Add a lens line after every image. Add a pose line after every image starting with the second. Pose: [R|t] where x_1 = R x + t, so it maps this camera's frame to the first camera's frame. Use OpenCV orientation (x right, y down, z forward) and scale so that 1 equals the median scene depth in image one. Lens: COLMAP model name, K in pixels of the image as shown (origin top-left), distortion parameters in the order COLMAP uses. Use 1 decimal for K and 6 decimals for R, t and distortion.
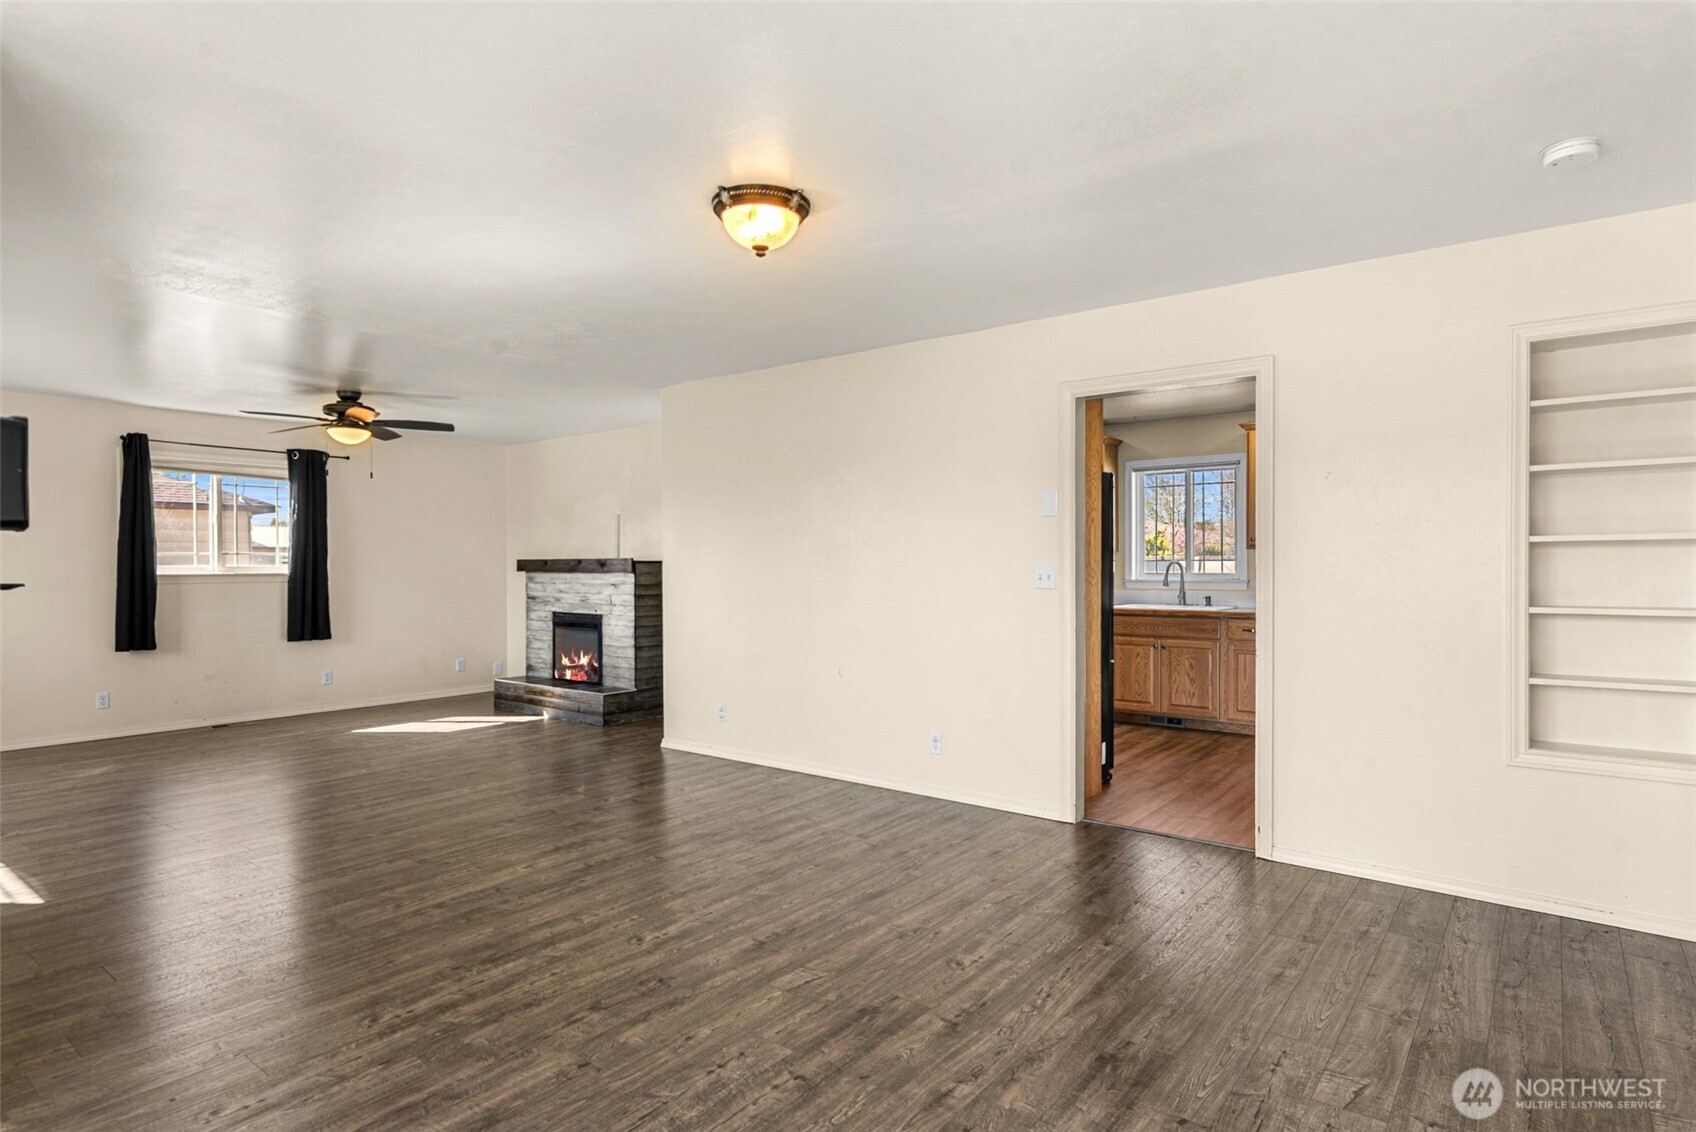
lens RADIAL K [[910.9, 0, 841.4], [0, 910.9, 569.6], [0, 0, 1]] dist [0.003916, 0.000788]
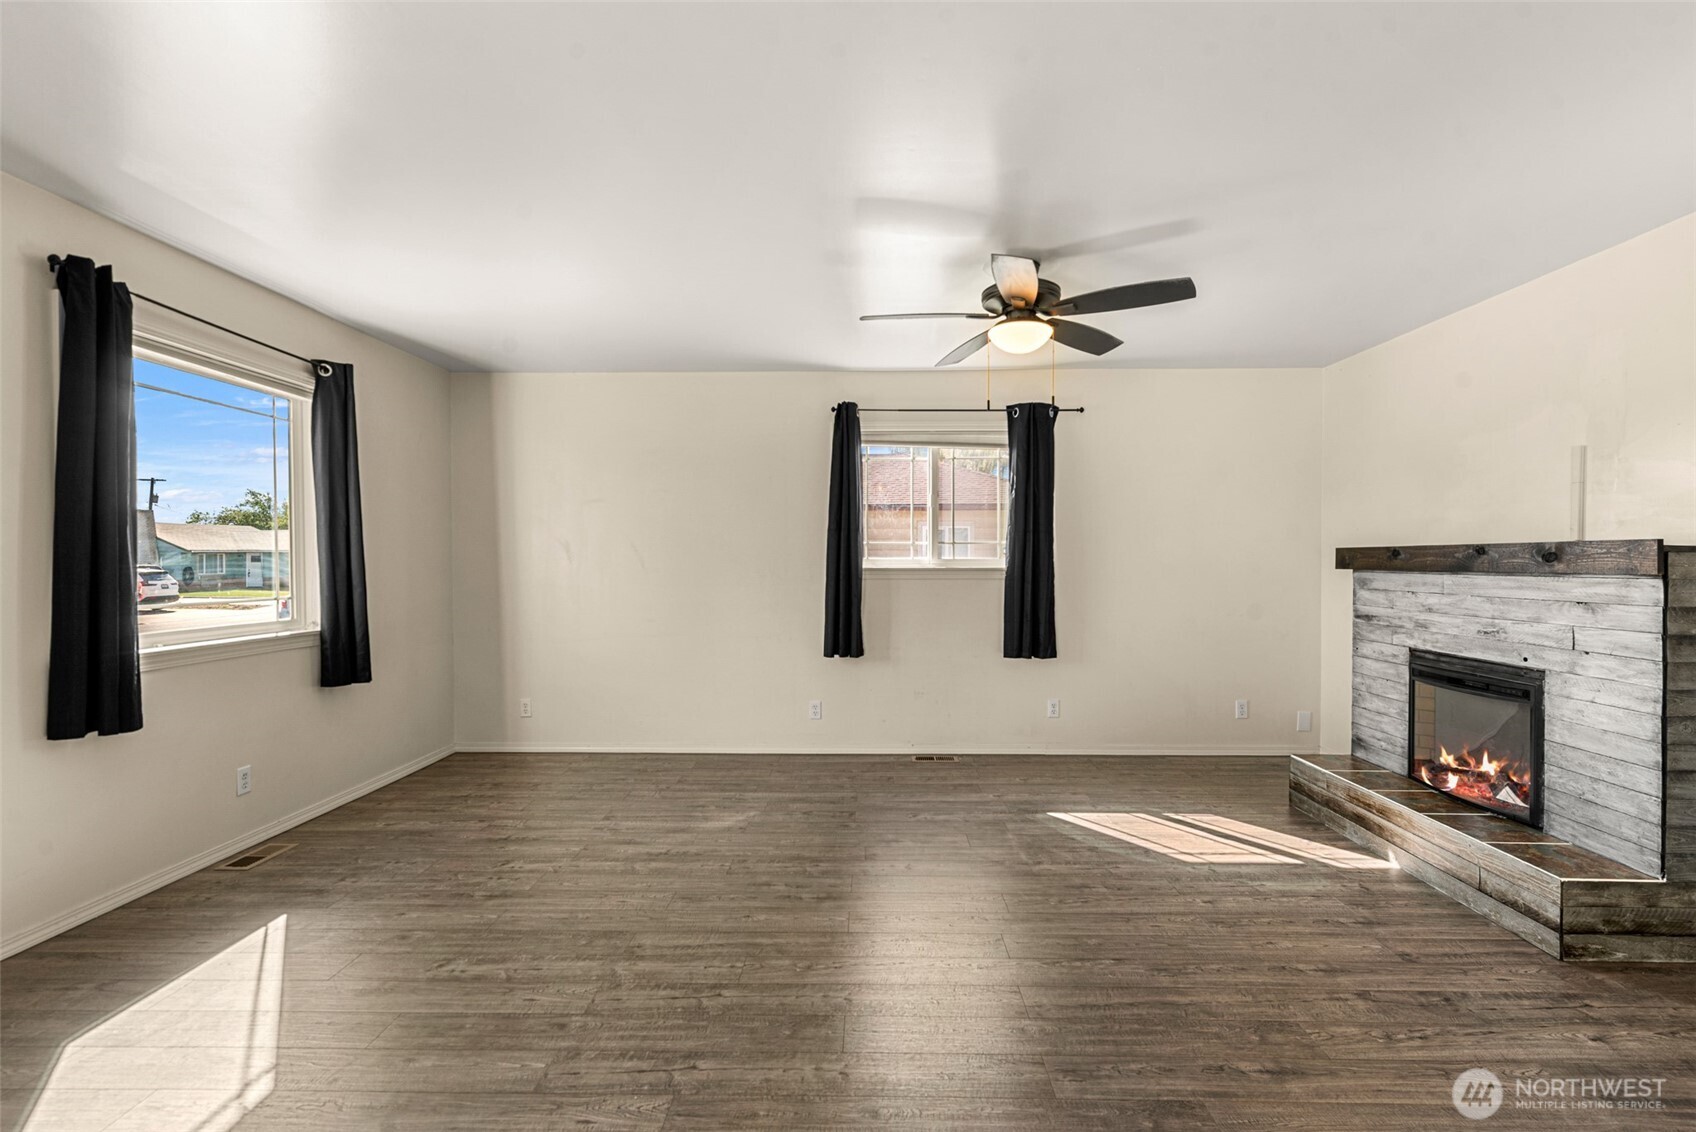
lens RADIAL K [[778.6, 0, 854.4], [0, 778.6, 566.8], [0, 0, 1]] dist [-0.002025, 0.001531]
pose [[0.610816, 0.010616, -0.791701, -0.170229], [-0.007089, 0.999943, 0.007939, -0.001044], [0.791741, 0.000764, 0.610857, 0.510616]]
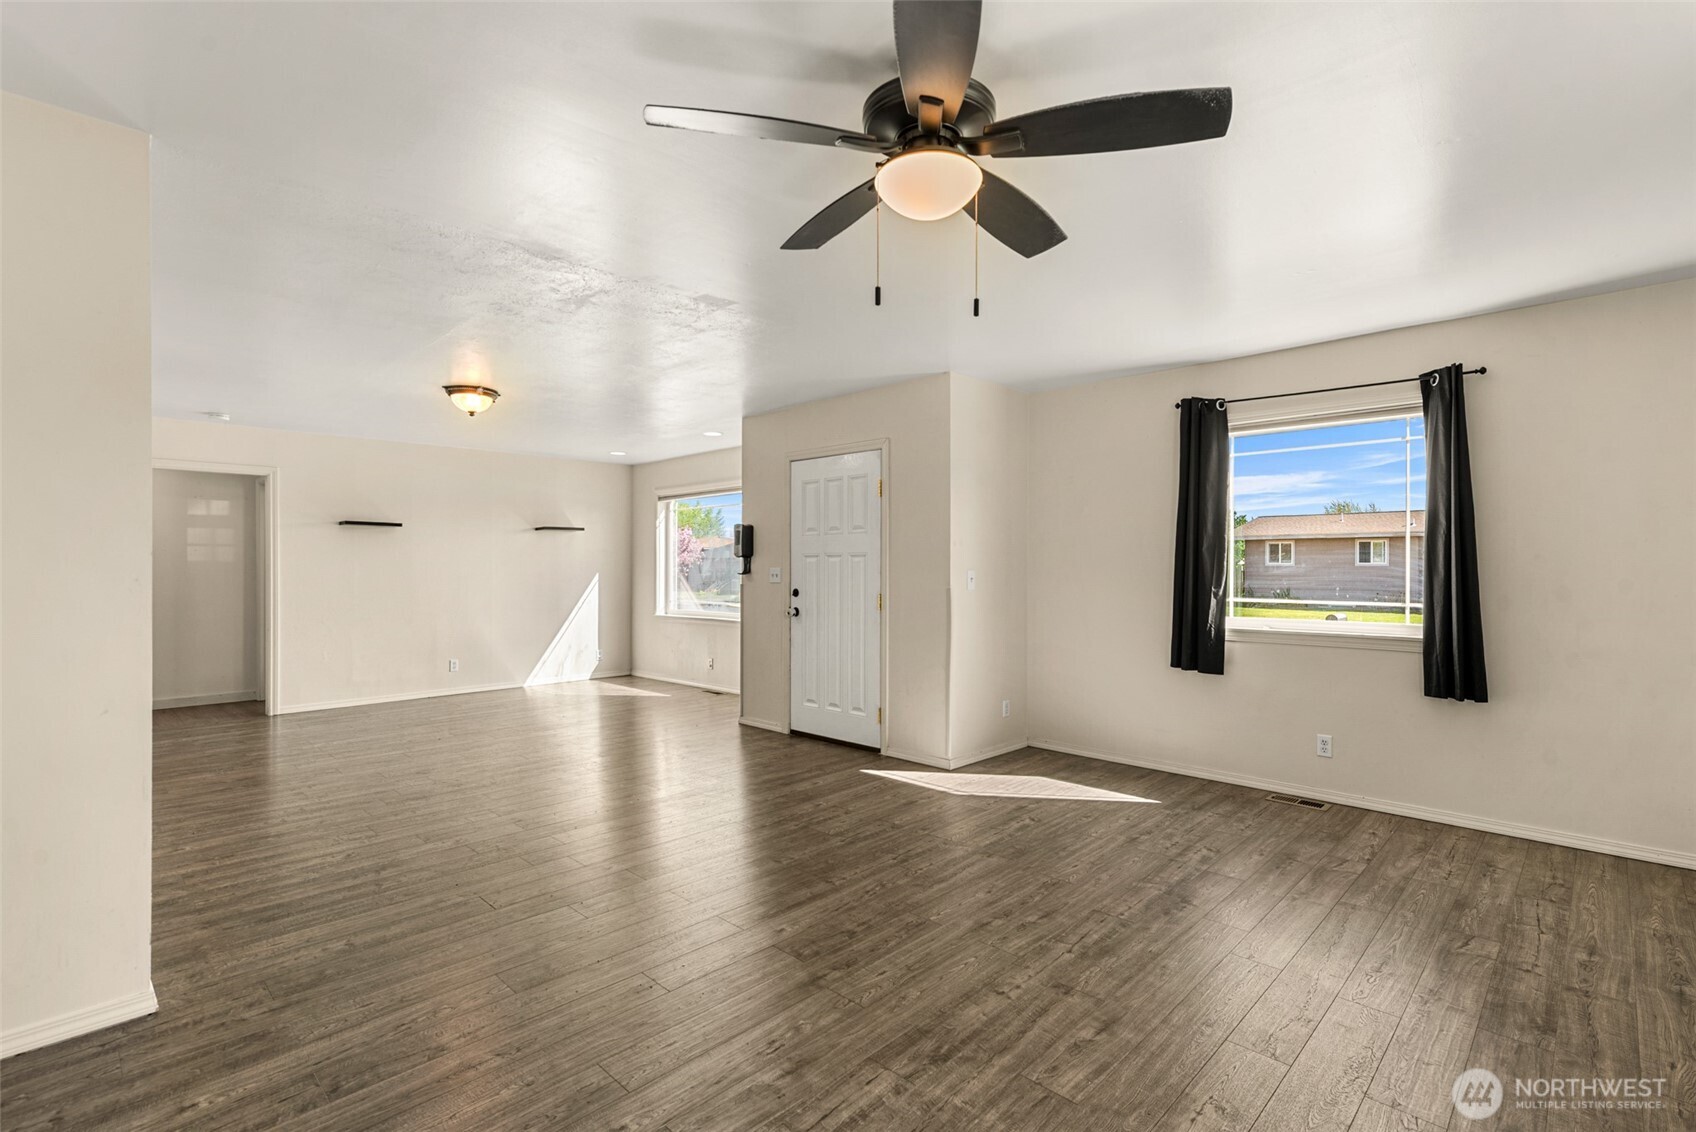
lens RADIAL K [[778.6, 0, 849.2], [0, 778.6, 581.1], [0, 0, 1]] dist [-0.002025, 0.001531]
pose [[-0.995289, 0.003021, 0.096904, -0.452485], [0.005206, 0.999738, 0.022305, -0.005065], [-0.096811, 0.022704, -0.995044, 1.094251]]
